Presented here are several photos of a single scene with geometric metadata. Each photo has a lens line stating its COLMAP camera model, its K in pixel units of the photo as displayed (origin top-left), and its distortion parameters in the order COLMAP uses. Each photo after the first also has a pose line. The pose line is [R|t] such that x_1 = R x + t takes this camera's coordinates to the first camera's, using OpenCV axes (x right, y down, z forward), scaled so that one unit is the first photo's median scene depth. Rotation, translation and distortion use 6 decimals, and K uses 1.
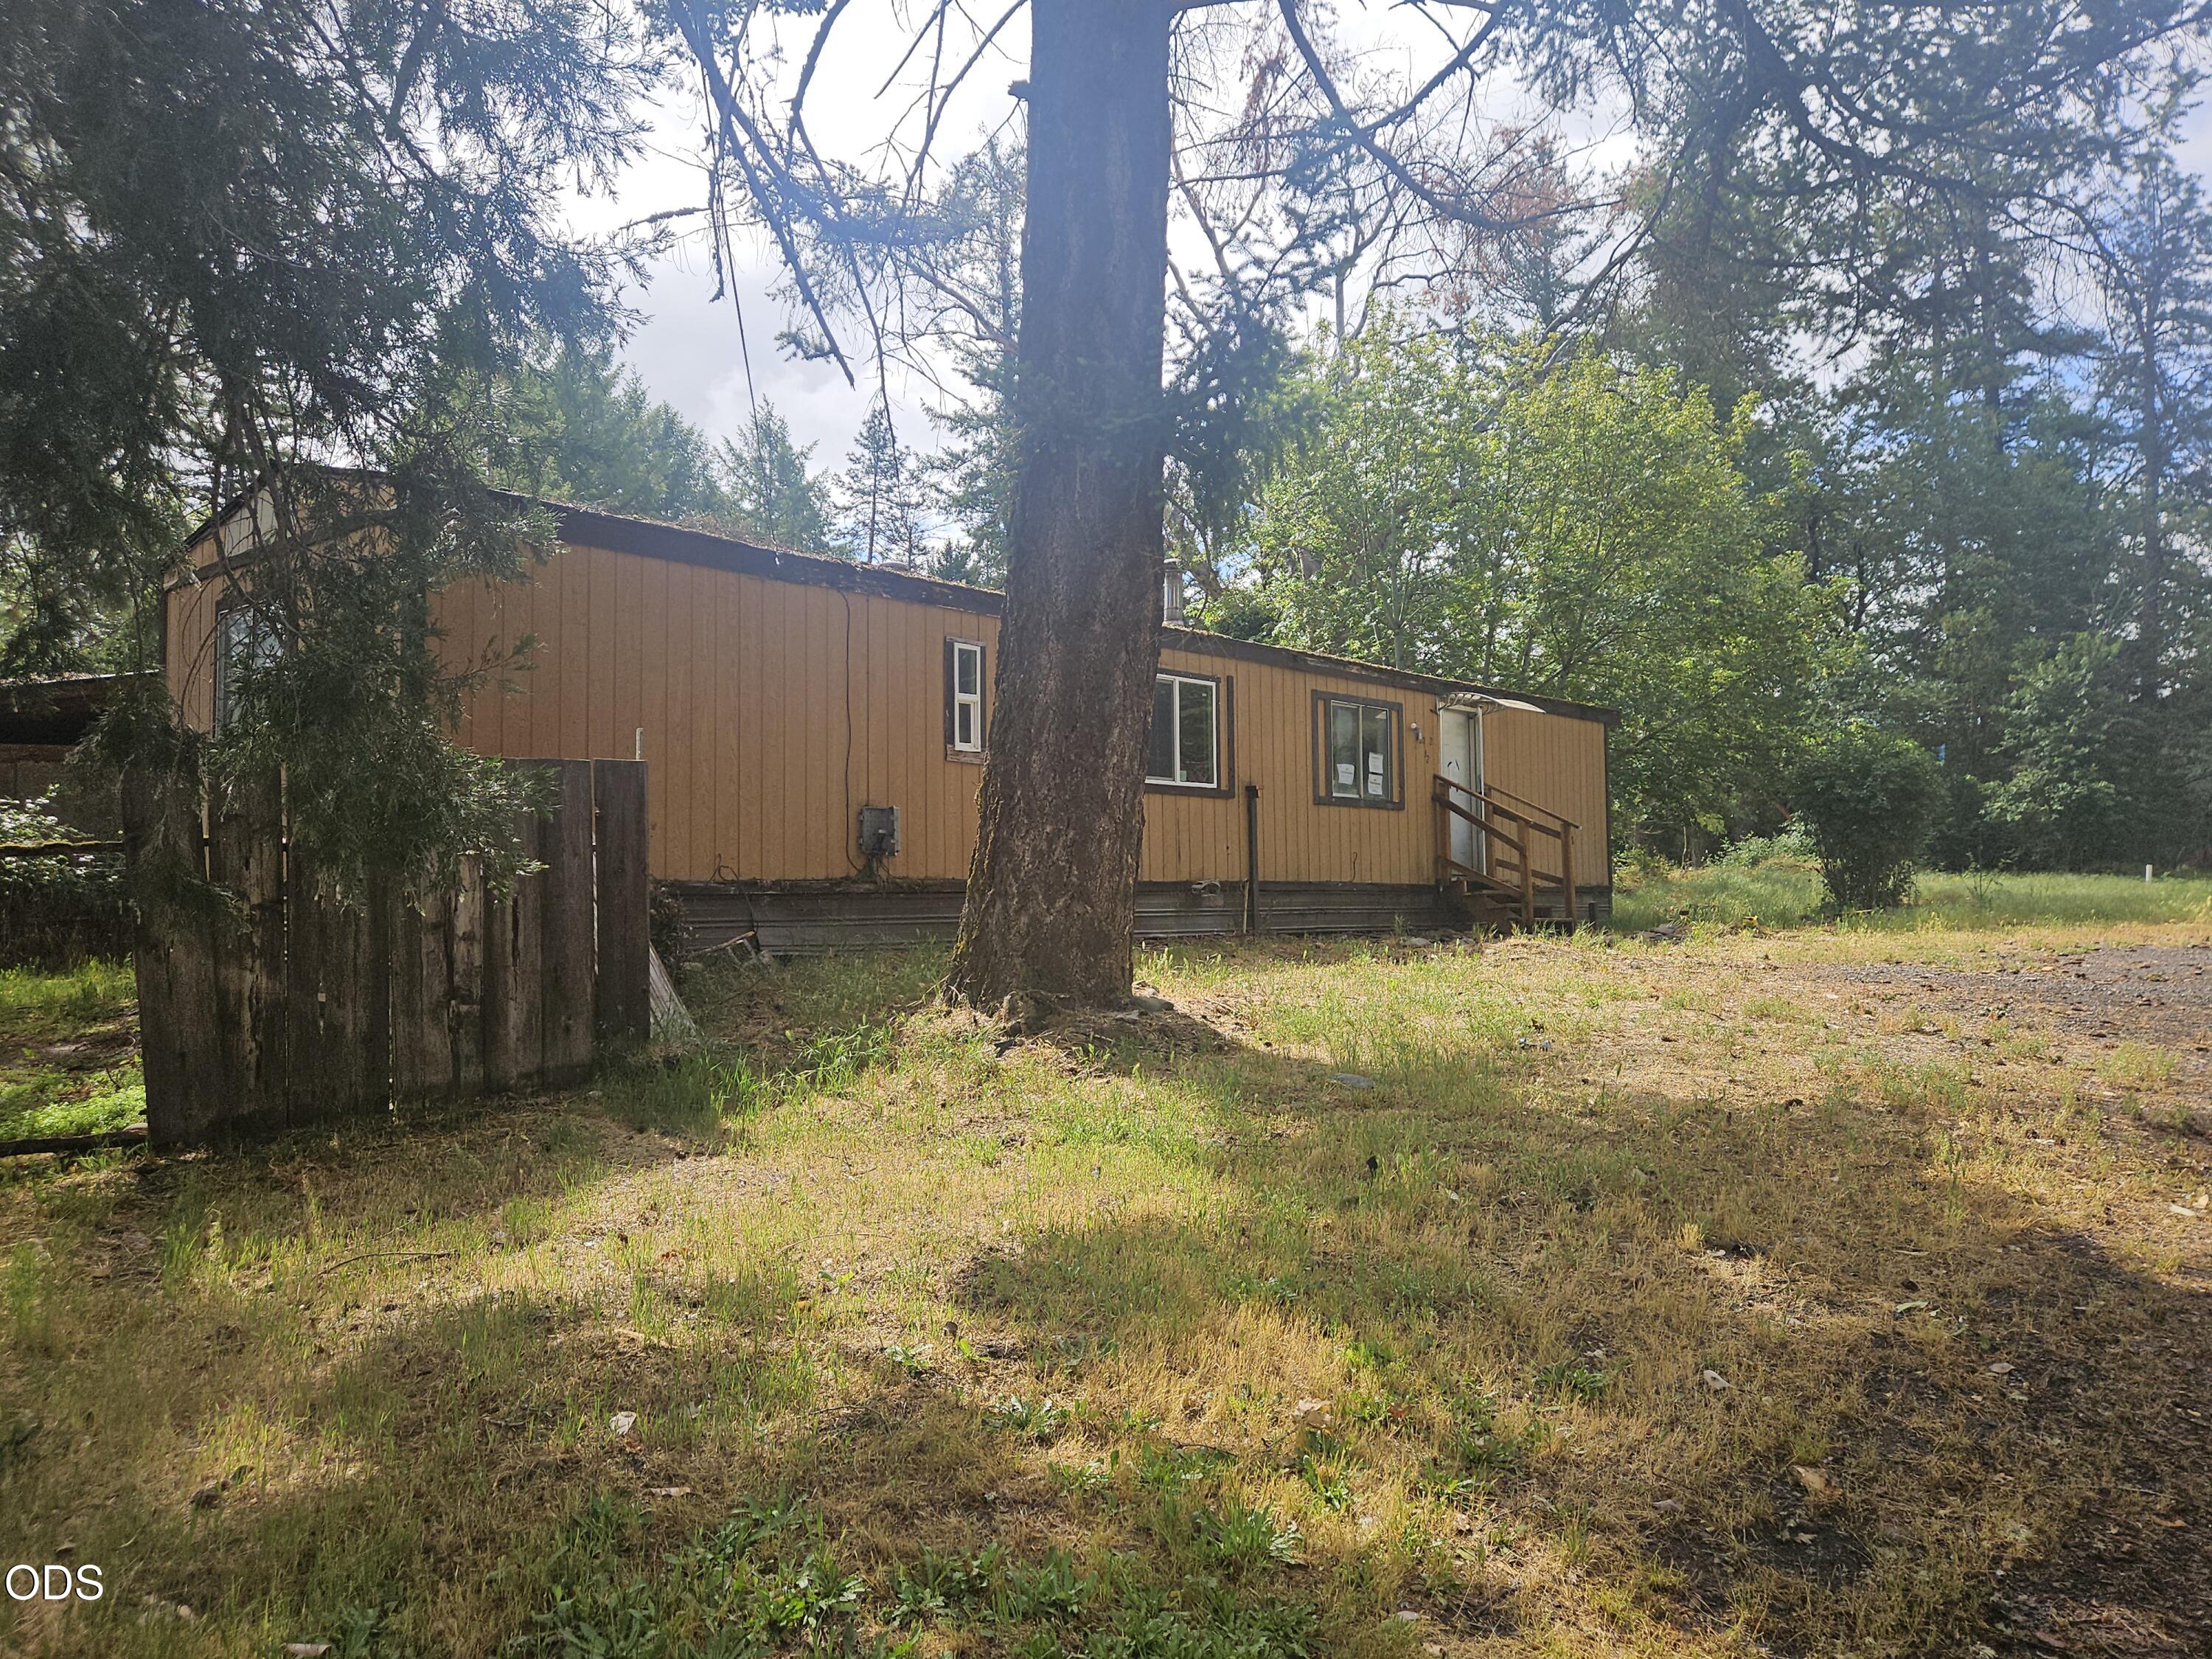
lens RADIAL K [[1446.1, 0, 1106.0], [0, 1446.1, 829.5], [0, 0, 1]] dist [0.093076, -0.084824]
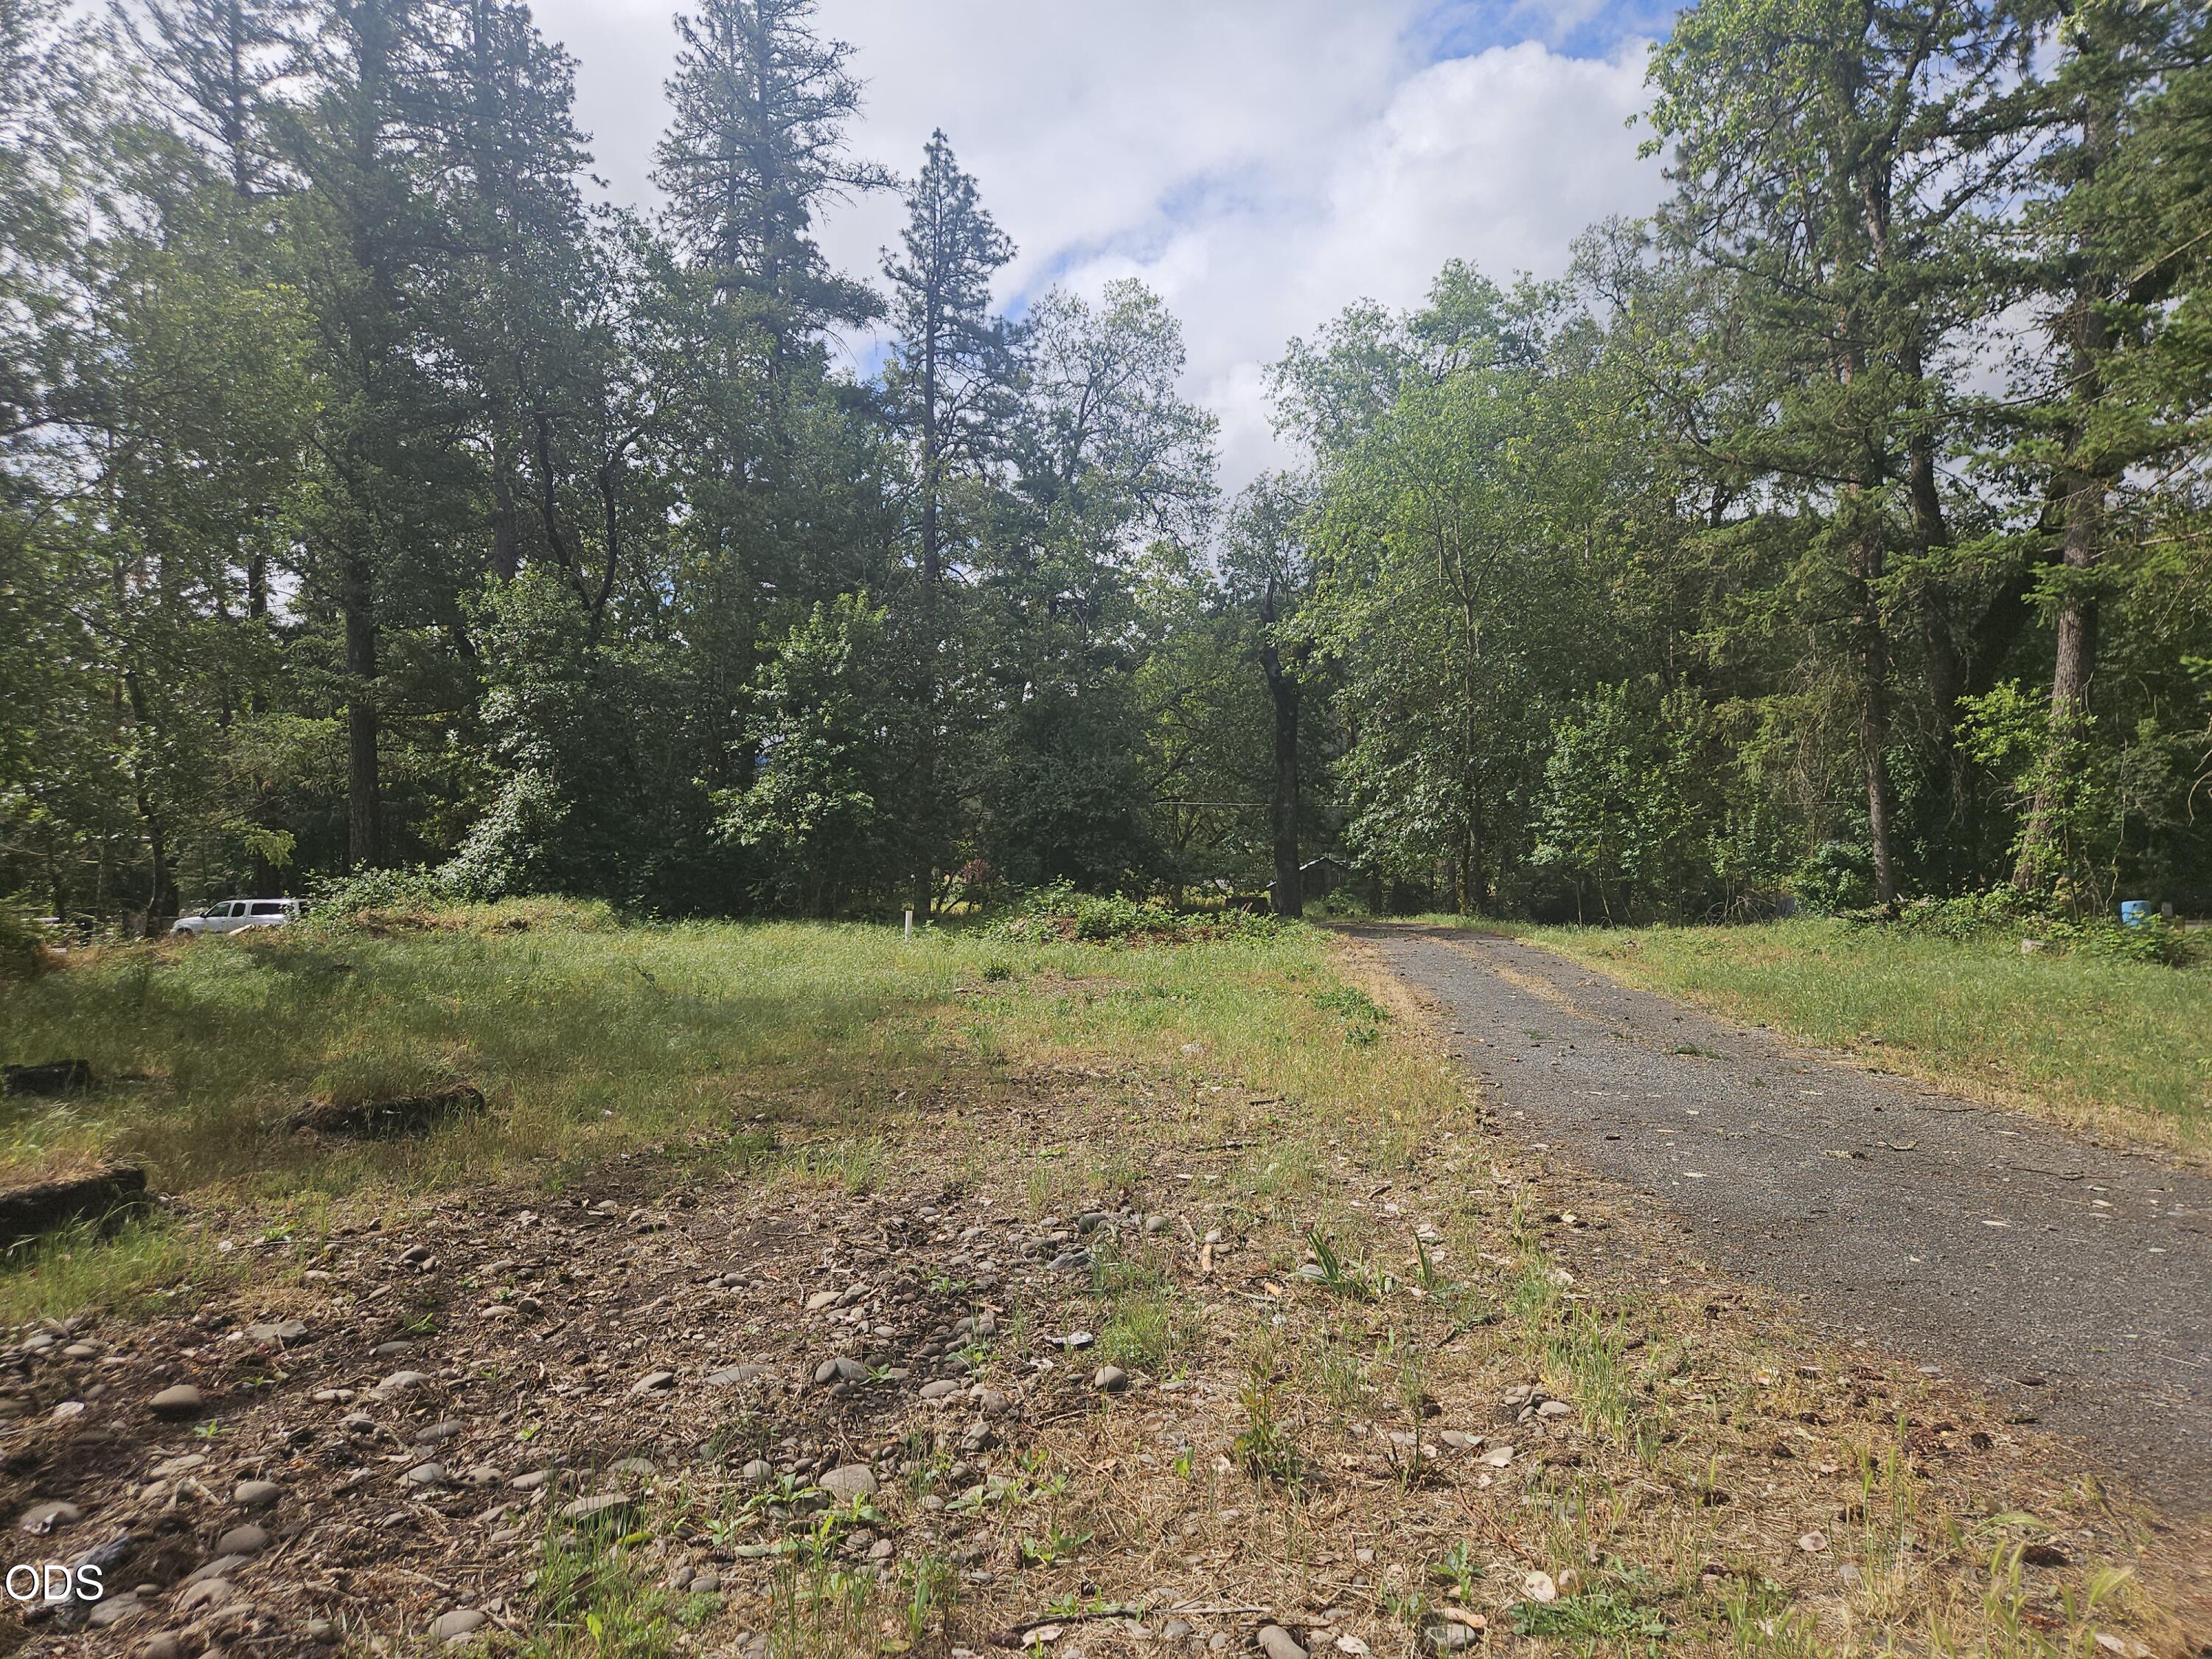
lens RADIAL K [[1446.1, 0, 1106.0], [0, 1446.1, 829.5], [0, 0, 1]] dist [0.093076, -0.084824]
pose [[0.744917, 0.021175, 0.666822, 0.279750], [-0.008221, 0.999712, -0.022561, 0.000639], [-0.667107, 0.011324, 0.744876, 0.378585]]
